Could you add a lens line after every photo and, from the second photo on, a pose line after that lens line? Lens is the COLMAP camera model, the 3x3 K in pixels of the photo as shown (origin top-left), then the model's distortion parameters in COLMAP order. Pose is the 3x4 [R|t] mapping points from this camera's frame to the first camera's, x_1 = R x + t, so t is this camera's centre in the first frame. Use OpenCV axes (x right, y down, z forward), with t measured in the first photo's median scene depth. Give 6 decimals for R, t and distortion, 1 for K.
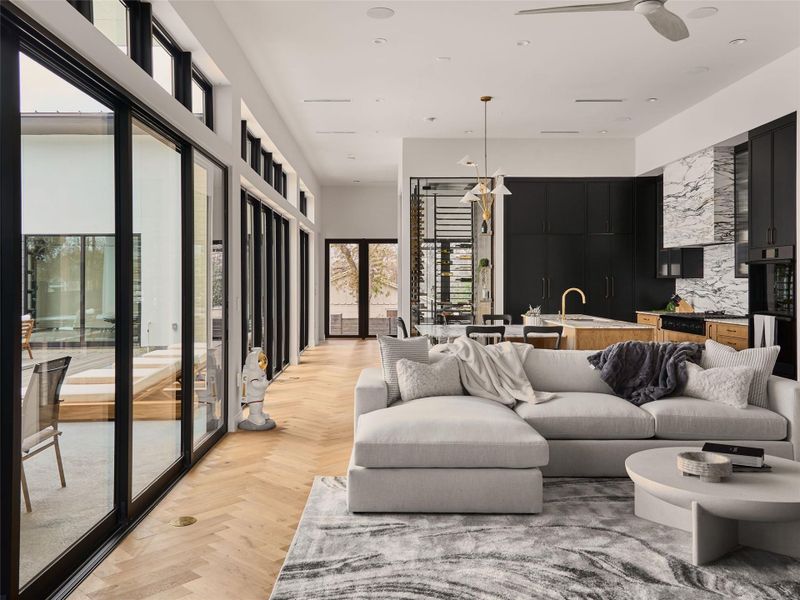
lens RADIAL K [[661.0, 0, 385.1], [0, 661.0, 285.1], [0, 0, 1]] dist [0.027887, -0.000846]
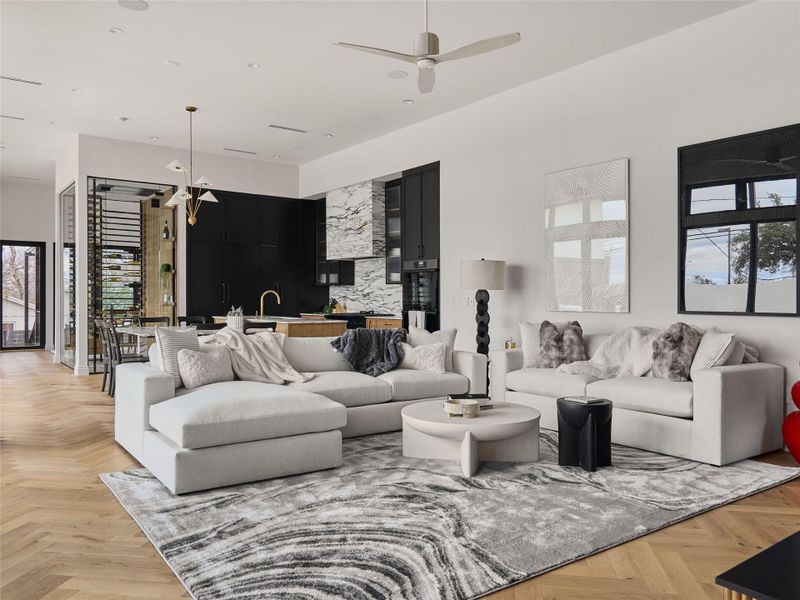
lens RADIAL K [[613.8, 0, 400.2], [0, 613.8, 300.3], [0, 0, 1]] dist [-0.001287, -0.004095]
pose [[0.816022, 0.002035, 0.578017, -0.245650], [-0.003498, 0.999993, 0.001417, 0.033136], [-0.578010, -0.003178, 0.816023, 0.029542]]
